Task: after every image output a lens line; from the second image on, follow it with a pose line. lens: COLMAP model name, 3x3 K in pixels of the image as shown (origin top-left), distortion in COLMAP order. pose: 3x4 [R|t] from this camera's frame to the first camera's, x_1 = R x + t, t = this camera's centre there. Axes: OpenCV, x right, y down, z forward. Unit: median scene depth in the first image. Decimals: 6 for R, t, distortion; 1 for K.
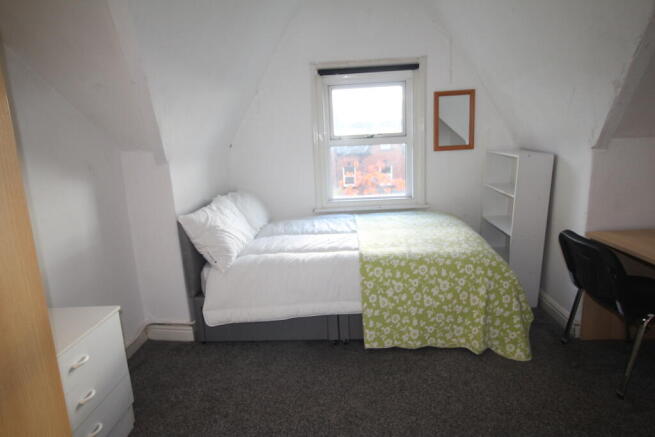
lens RADIAL K [[387.4, 0, 325.7], [0, 387.4, 217.1], [0, 0, 1]] dist [0.008034, -0.007991]
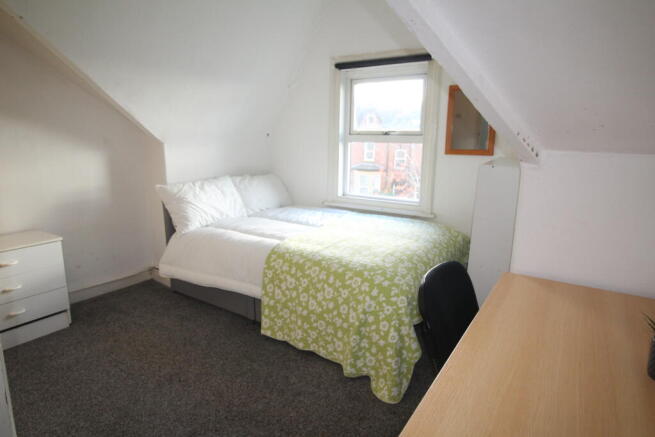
lens RADIAL K [[387.4, 0, 327.3], [0, 387.4, 217.5], [0, 0, 1]] dist [0.008034, -0.007991]
pose [[0.857622, 0.162753, -0.487849, 0.718771], [-0.157233, 0.986160, 0.052586, -0.050764], [0.489656, 0.031607, 0.871343, 0.175040]]
